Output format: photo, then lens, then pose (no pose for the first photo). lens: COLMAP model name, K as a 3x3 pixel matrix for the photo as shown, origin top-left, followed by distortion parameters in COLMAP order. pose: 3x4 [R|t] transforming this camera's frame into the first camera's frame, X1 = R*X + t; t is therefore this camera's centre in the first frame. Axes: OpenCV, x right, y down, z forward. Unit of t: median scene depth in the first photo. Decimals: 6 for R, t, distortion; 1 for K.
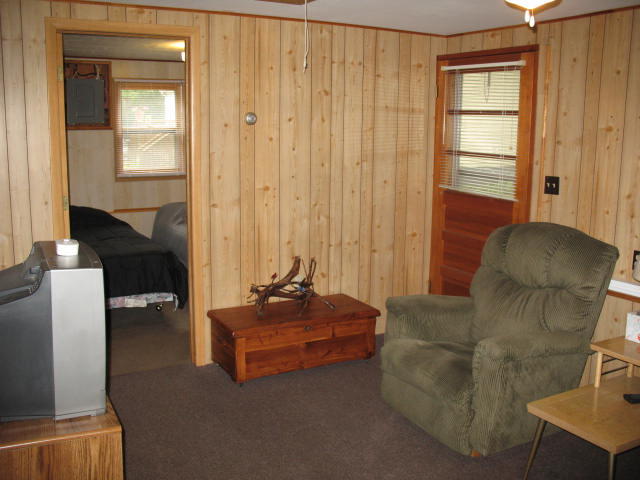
lens RADIAL K [[648.9, 0, 320.0], [0, 648.9, 240.0], [0, 0, 1]] dist [-0.200466, 0.247024]
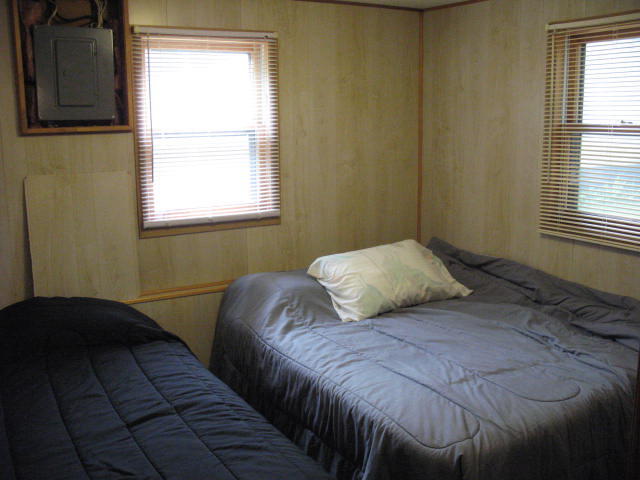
lens RADIAL K [[648.9, 0, 320.0], [0, 648.9, 240.0], [0, 0, 1]] dist [-0.200466, 0.247024]
pose [[0.999701, -0.022482, 0.009624, -0.290635], [0.022445, 0.999741, 0.003888, -0.137326], [-0.009709, -0.003670, 0.999946, 0.781210]]
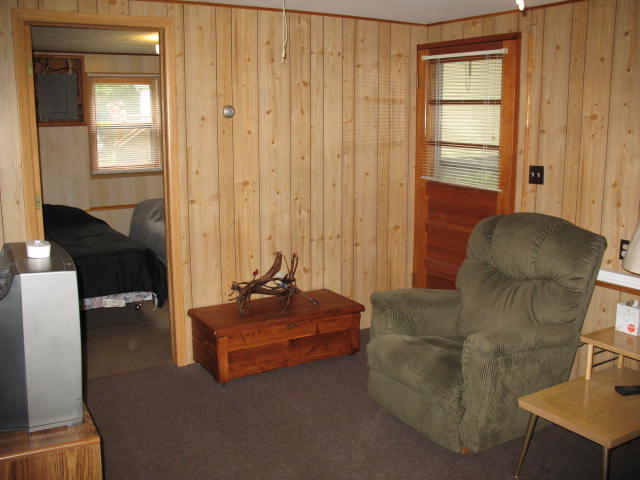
lens RADIAL K [[648.9, 0, 320.0], [0, 648.9, 240.0], [0, 0, 1]] dist [-0.200466, 0.247024]
pose [[0.999309, -0.019405, 0.031691, -0.003799], [0.019071, 0.999760, 0.010817, -0.002292], [-0.031893, -0.010205, 0.999439, 0.023021]]
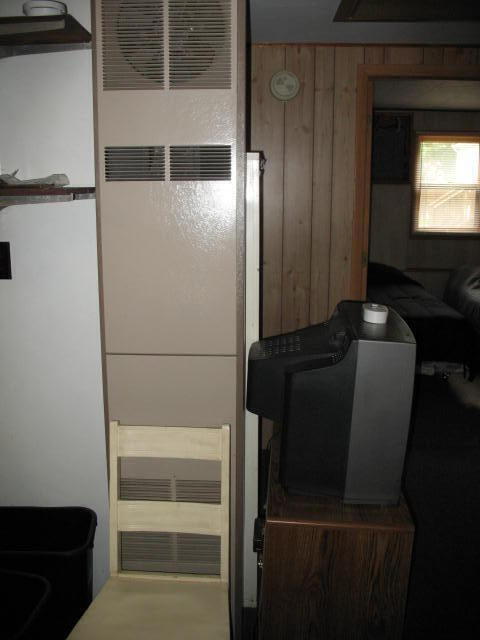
lens RADIAL K [[648.9, 0, 240.0], [0, 648.9, 320.0], [0, 0, 1]] dist [-0.200466, 0.247024]
pose [[0.852607, 0.102309, -0.512439, -0.052284], [-0.083340, 0.994717, 0.059934, -0.009648], [0.515864, -0.008394, 0.856629, 0.067029]]
